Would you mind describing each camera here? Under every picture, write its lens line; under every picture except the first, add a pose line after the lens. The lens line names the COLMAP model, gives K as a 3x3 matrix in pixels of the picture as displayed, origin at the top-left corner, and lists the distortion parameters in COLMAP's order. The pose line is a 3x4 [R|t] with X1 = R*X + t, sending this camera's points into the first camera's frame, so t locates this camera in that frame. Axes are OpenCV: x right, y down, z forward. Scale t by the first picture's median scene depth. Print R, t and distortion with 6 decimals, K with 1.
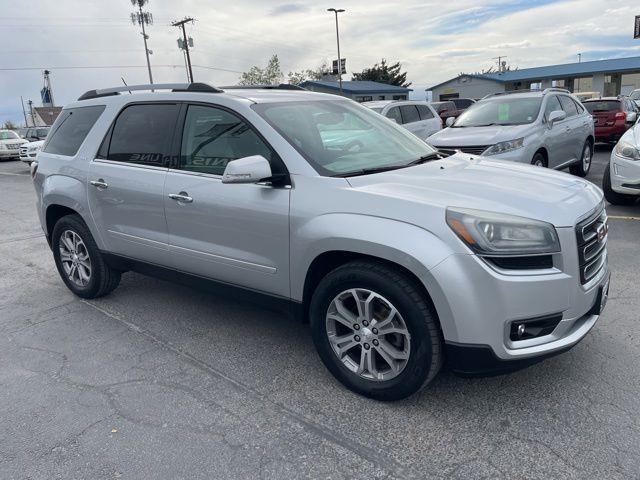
lens RADIAL K [[485.8, 0, 320.3], [0, 485.8, 242.7], [0, 0, 1]] dist [0.068835, -0.093736]
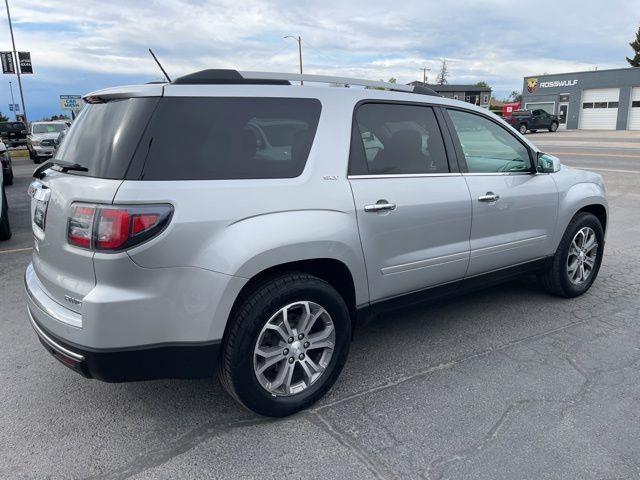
lens RADIAL K [[485.8, 0, 323.6], [0, 485.8, 252.5], [0, 0, 1]] dist [0.068835, -0.093736]
pose [[0.291854, -0.197808, 0.935785, -1.564248], [0.248877, 0.960384, 0.125388, -0.225761], [-0.923516, 0.196300, 0.329522, 1.150869]]
